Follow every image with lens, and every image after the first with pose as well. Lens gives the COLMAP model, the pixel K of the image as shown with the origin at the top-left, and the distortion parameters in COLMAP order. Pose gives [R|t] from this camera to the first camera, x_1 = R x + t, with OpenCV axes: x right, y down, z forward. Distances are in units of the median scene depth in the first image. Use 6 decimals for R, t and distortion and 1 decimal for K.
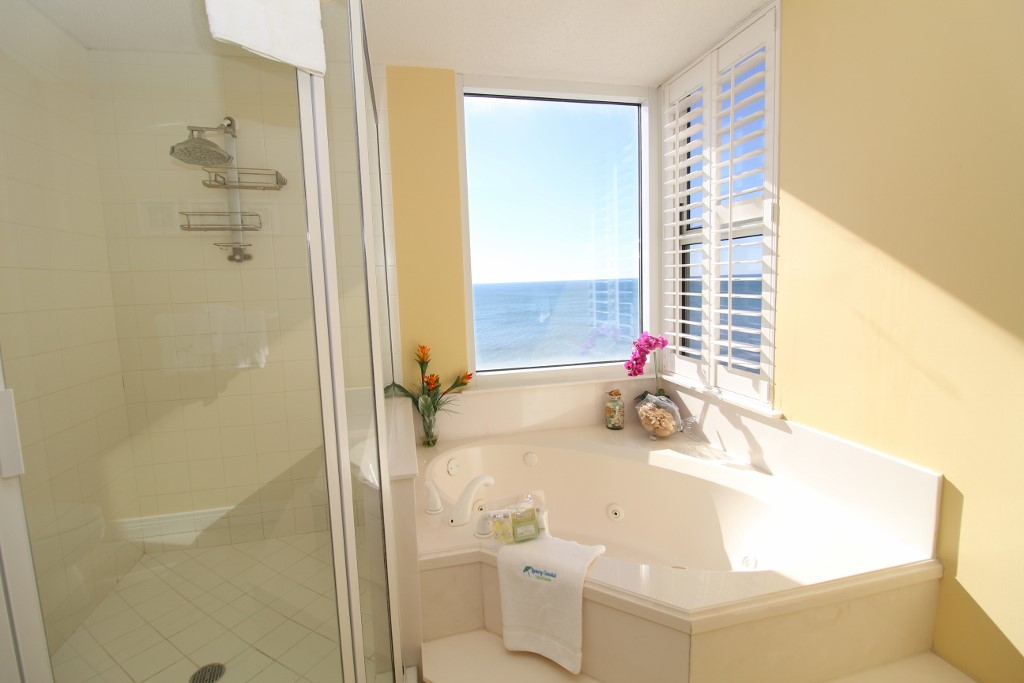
lens RADIAL K [[470.0, 0, 509.0], [0, 470.0, 336.2], [0, 0, 1]] dist [-0.011858, -0.006016]
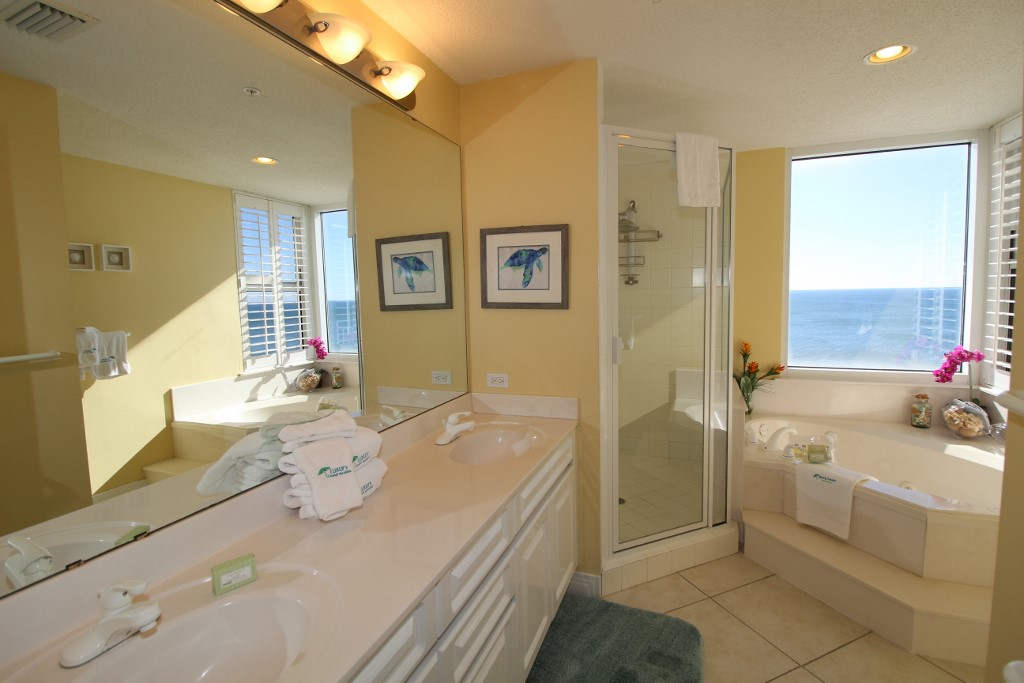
lens RADIAL K [[470.0, 0, 504.8], [0, 470.0, 330.6], [0, 0, 1]] dist [-0.011858, -0.006016]
pose [[0.817564, 0.060822, -0.572616, 0.028766], [-0.069930, 0.997533, 0.006111, 0.025030], [0.571575, 0.035047, 0.819801, -0.573327]]
